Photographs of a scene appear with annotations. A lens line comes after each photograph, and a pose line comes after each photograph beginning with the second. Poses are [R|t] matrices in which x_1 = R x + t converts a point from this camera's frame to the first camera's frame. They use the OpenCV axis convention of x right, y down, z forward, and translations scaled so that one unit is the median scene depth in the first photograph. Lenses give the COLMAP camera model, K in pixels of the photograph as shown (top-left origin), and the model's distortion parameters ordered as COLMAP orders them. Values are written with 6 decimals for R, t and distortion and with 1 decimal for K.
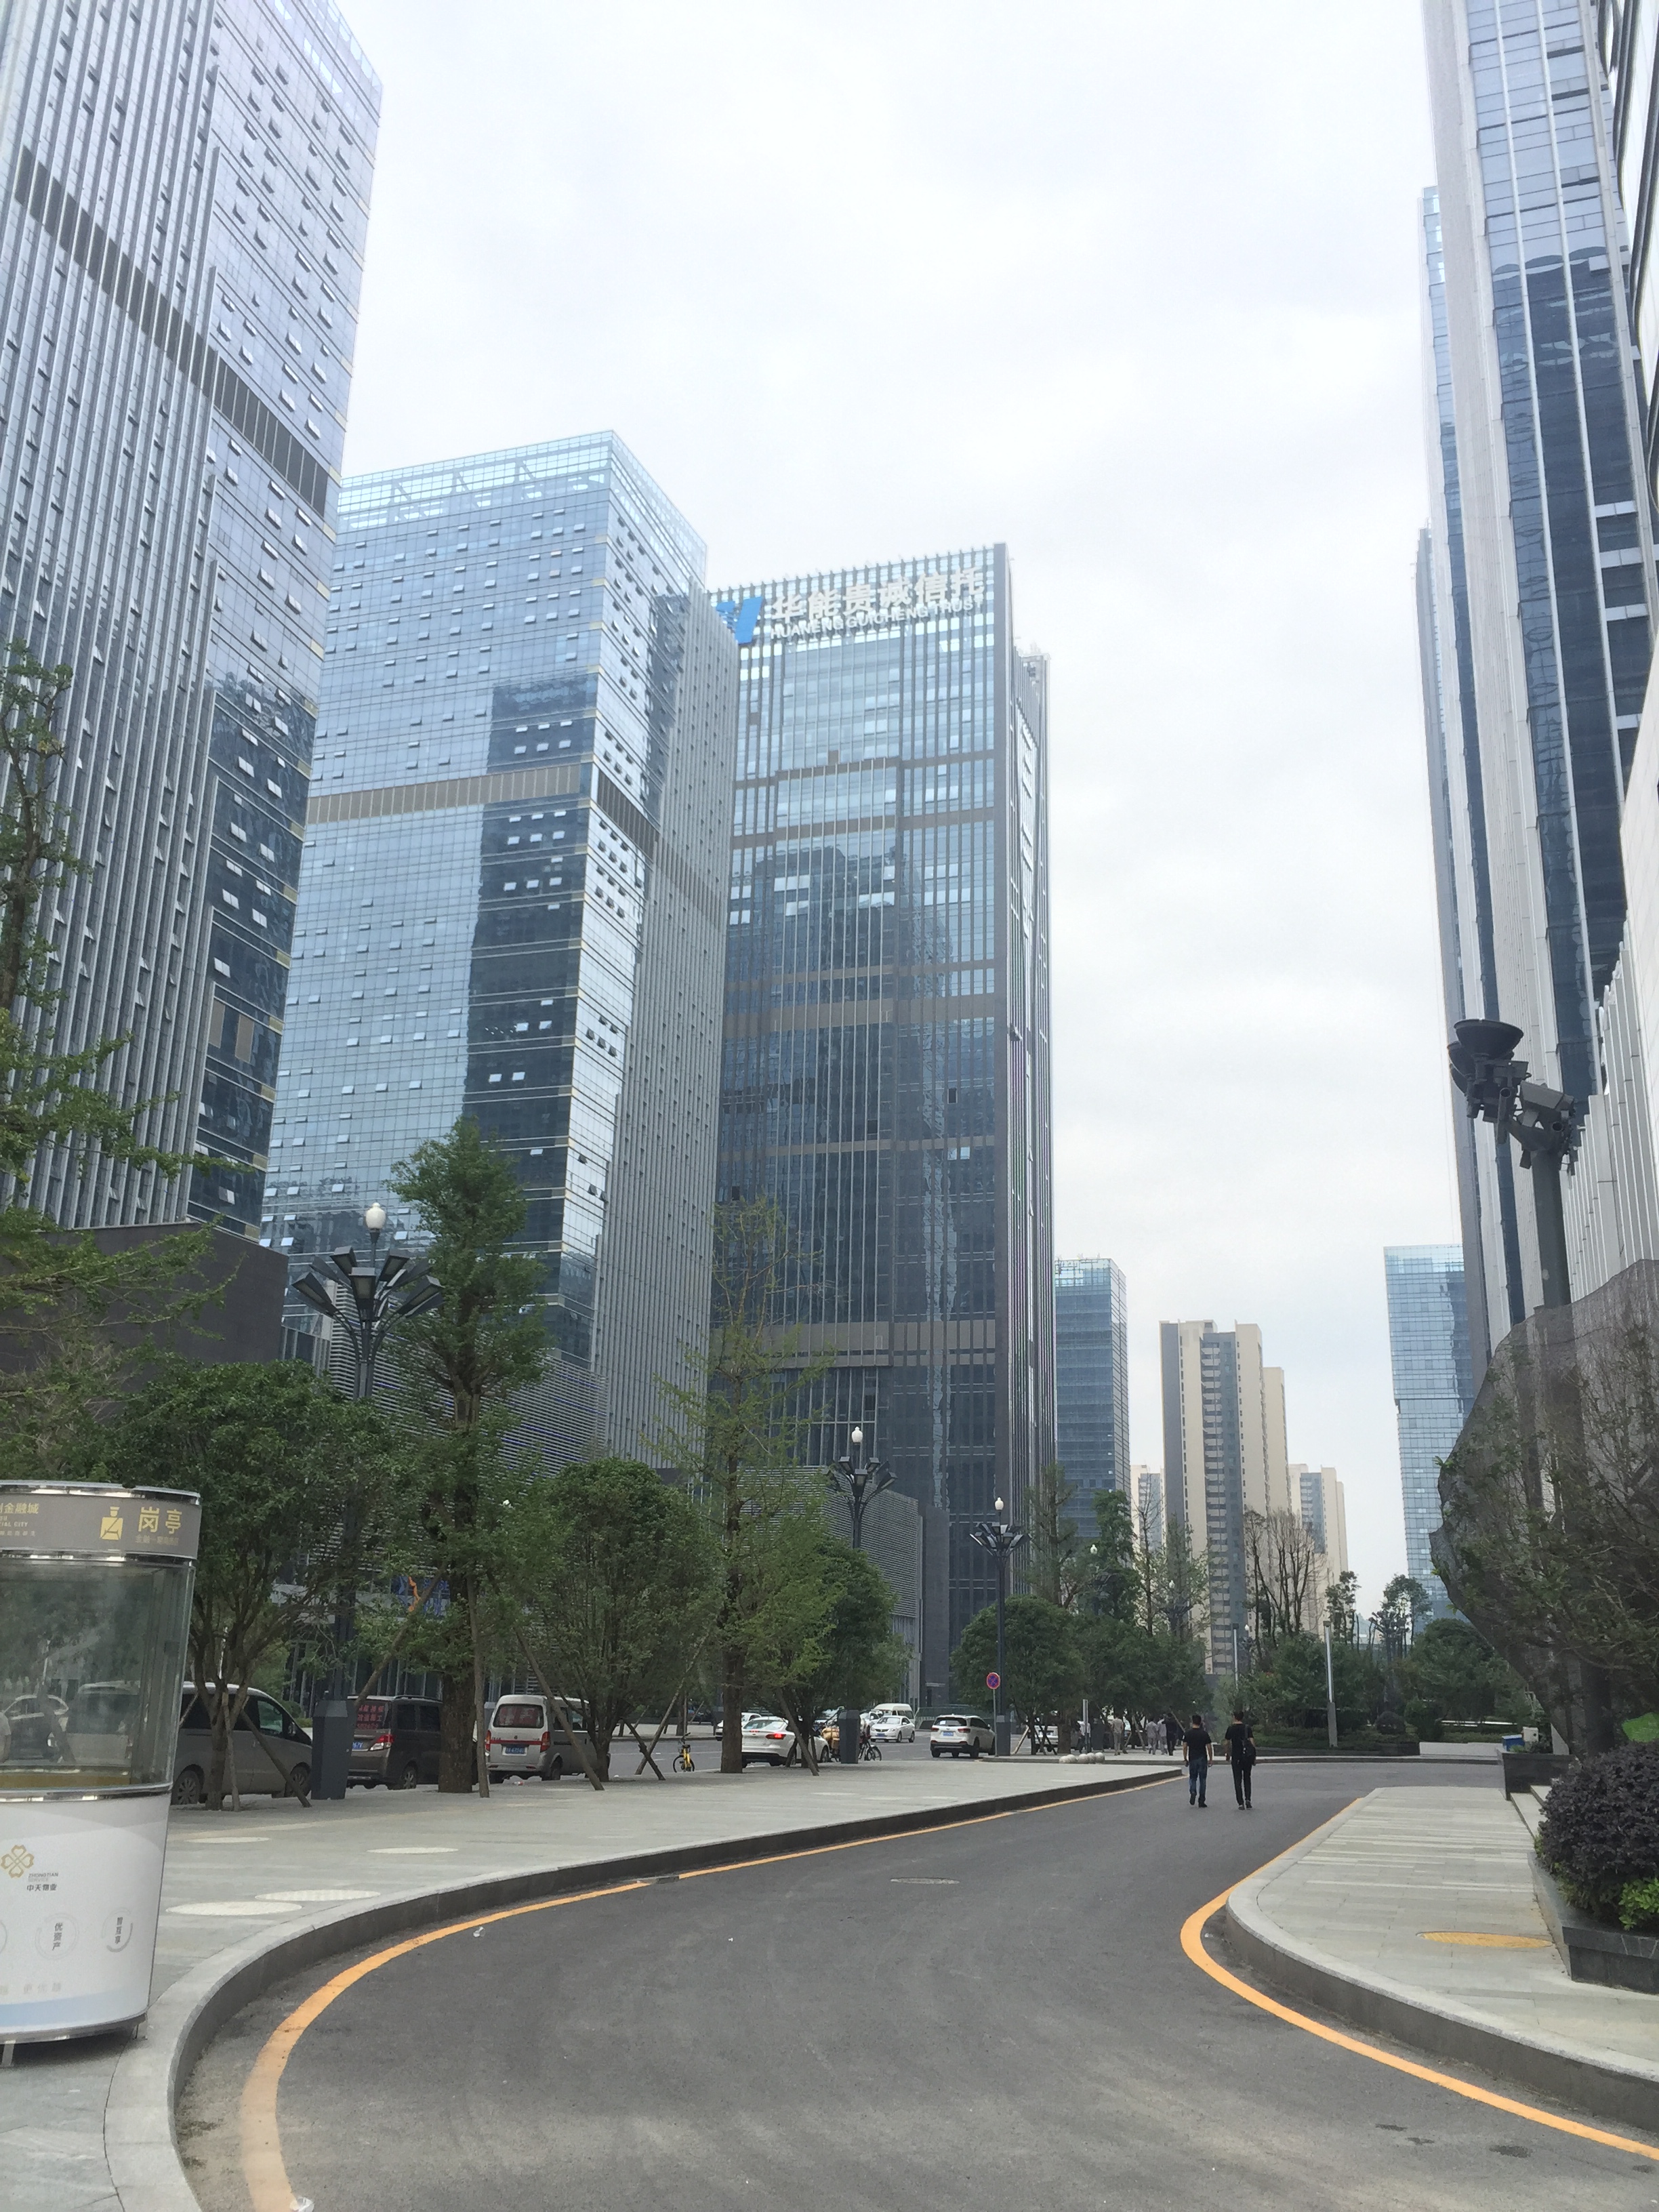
lens RADIAL K [[1898.5, 0, 830.5], [0, 1898.5, 1102.1], [0, 0, 1]] dist [0.041009, -0.060580]
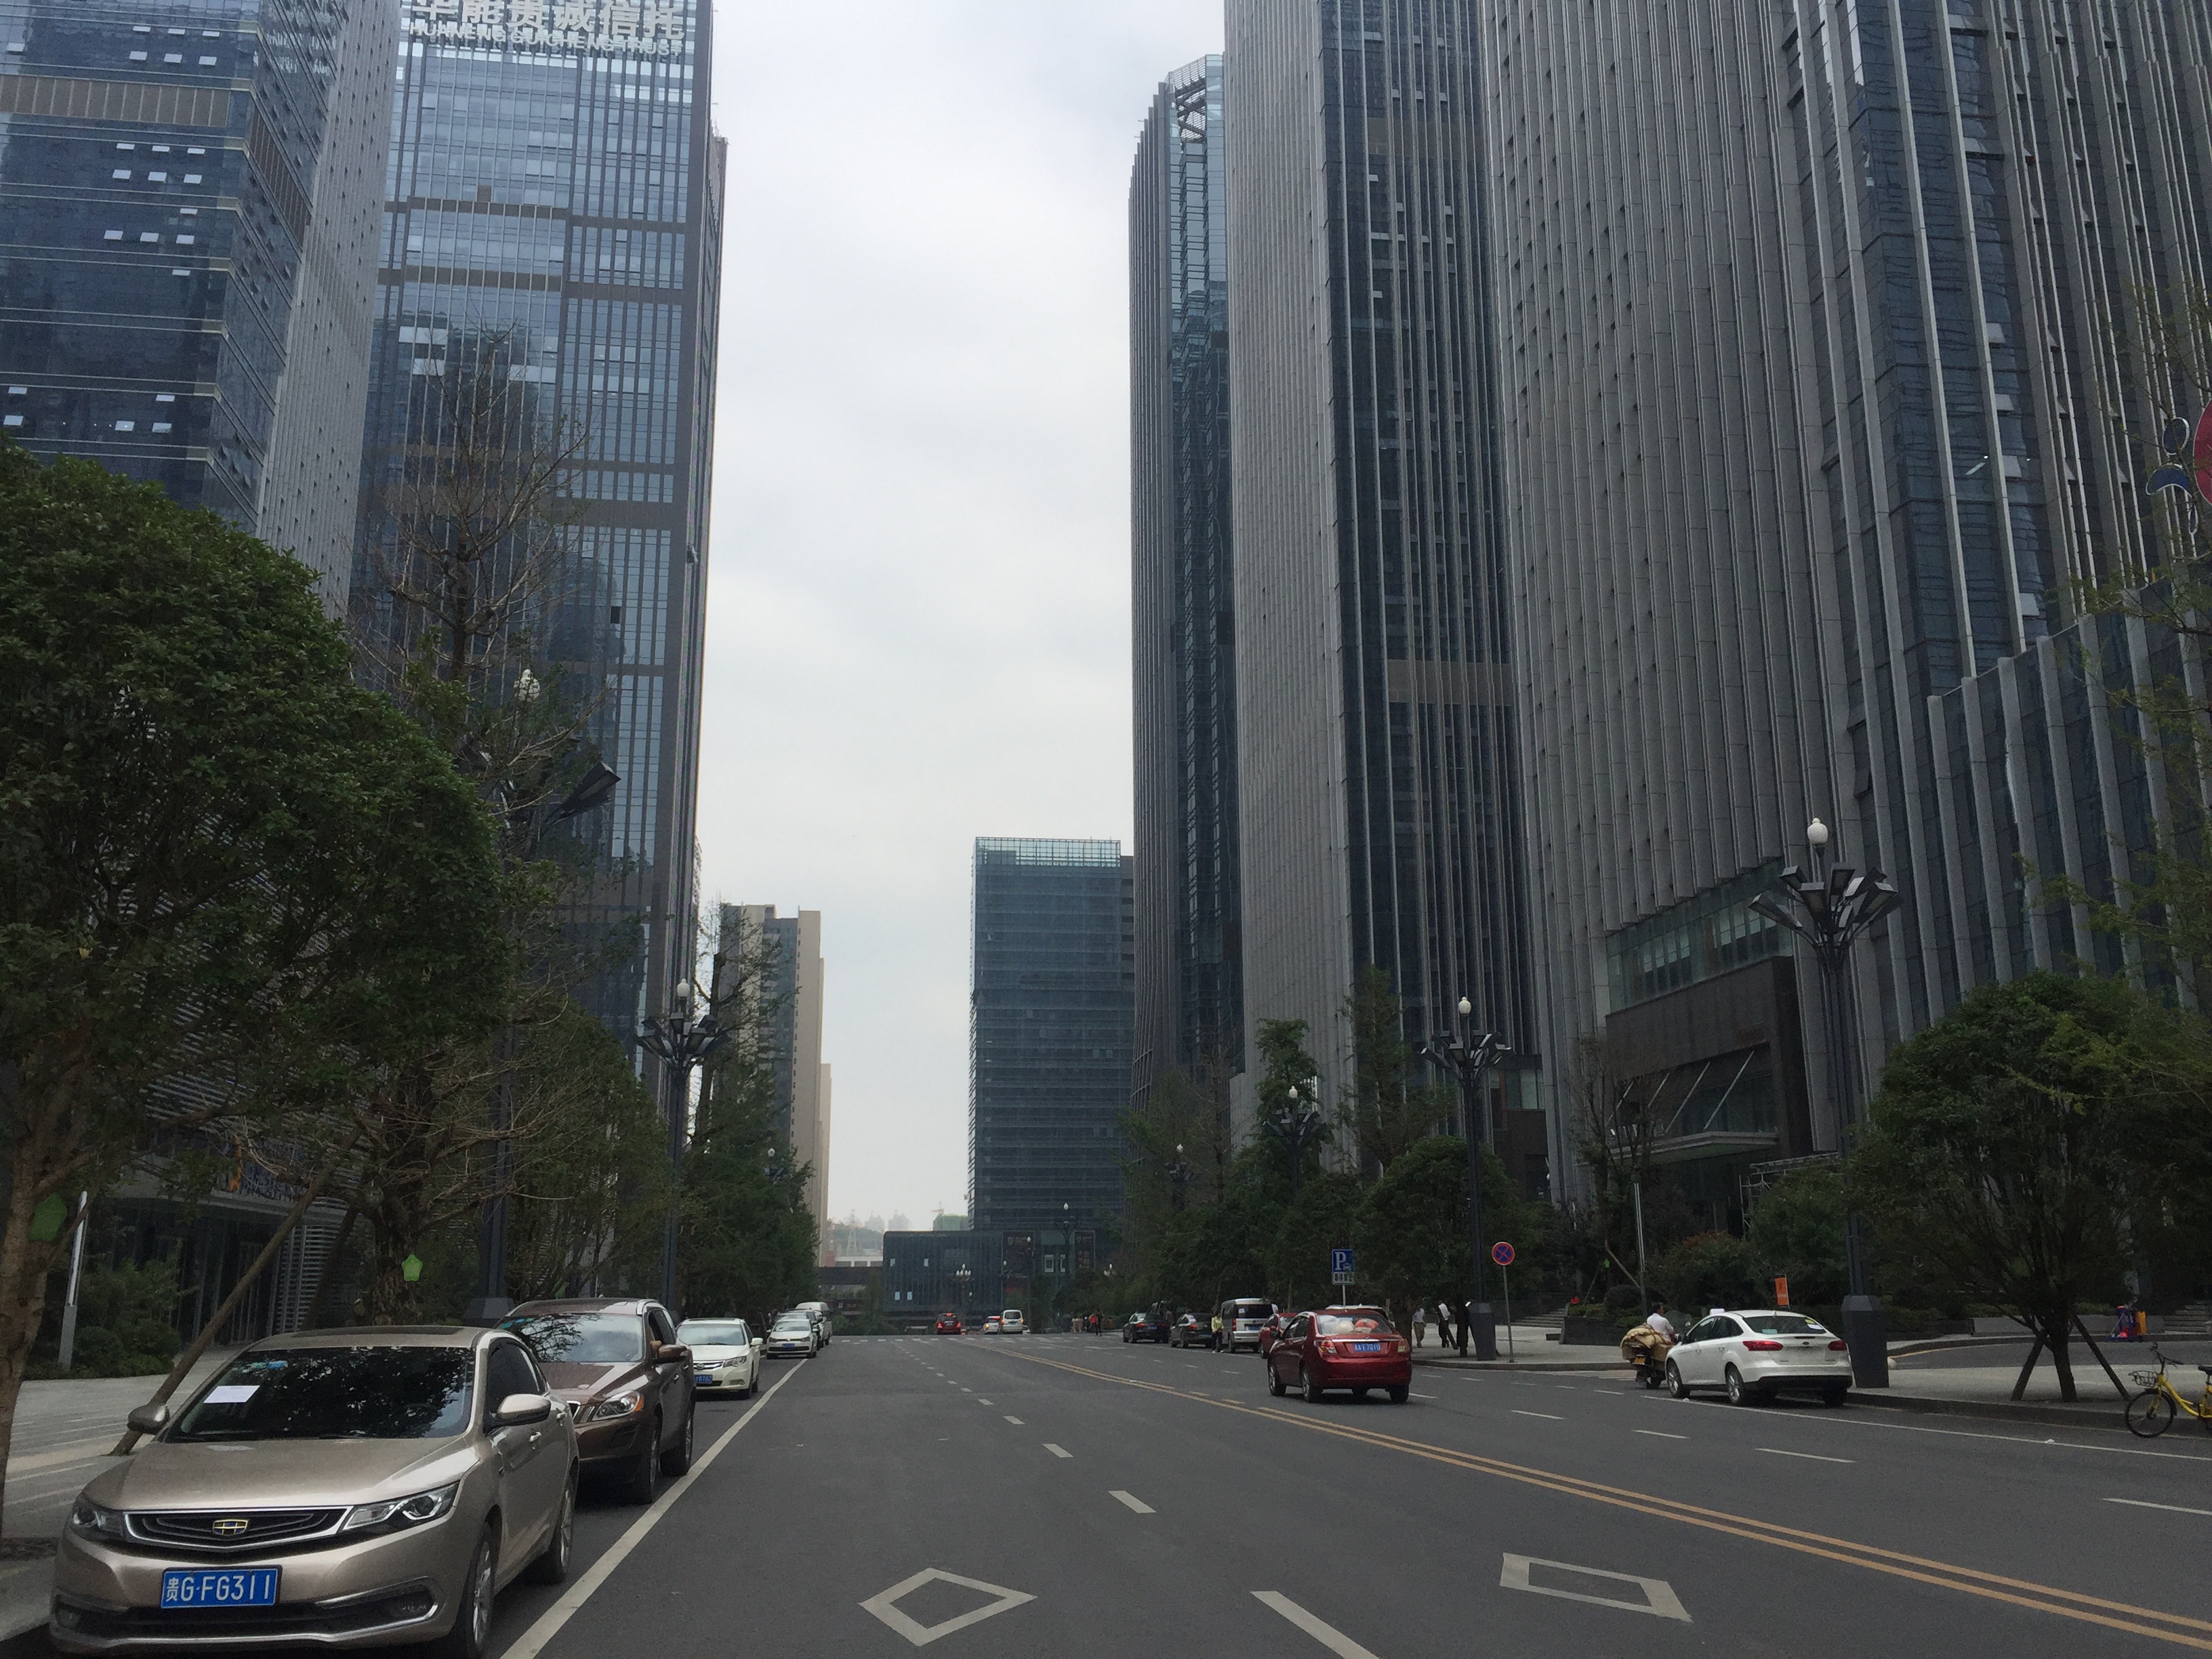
lens RADIAL K [[1898.5, 0, 1108.8], [0, 1898.5, 842.4], [0, 0, 1]] dist [0.041009, -0.060580]
pose [[0.905591, 0.076429, 0.417209, -0.078907], [-0.105950, 0.993211, 0.048027, 0.031406], [-0.410706, -0.087696, 0.907541, 0.105908]]
